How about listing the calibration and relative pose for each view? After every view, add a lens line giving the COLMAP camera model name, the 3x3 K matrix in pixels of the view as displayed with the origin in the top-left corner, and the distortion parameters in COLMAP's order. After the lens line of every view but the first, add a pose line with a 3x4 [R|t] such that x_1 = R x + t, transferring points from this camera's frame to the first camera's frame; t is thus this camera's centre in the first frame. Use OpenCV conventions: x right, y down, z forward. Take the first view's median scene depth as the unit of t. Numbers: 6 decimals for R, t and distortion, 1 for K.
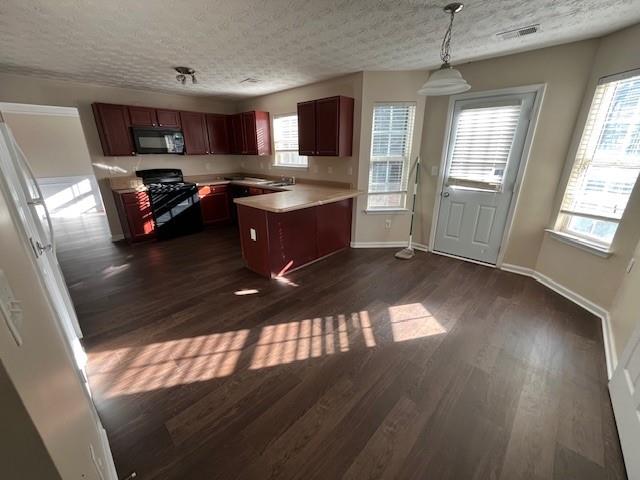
lens RADIAL K [[261.2, 0, 317.2], [0, 261.2, 240.4], [0, 0, 1]] dist [-0.001876, -0.000753]
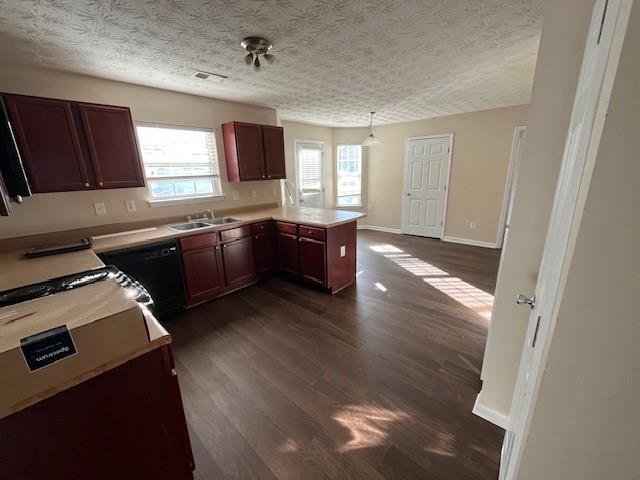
lens RADIAL K [[261.2, 0, 317.2], [0, 261.2, 240.4], [0, 0, 1]] dist [-0.001876, -0.000753]
pose [[-0.031100, -0.255676, 0.966262, -1.411698], [0.353257, 0.901527, 0.249917, -0.408784], [-0.935009, 0.349111, 0.062282, 1.162268]]
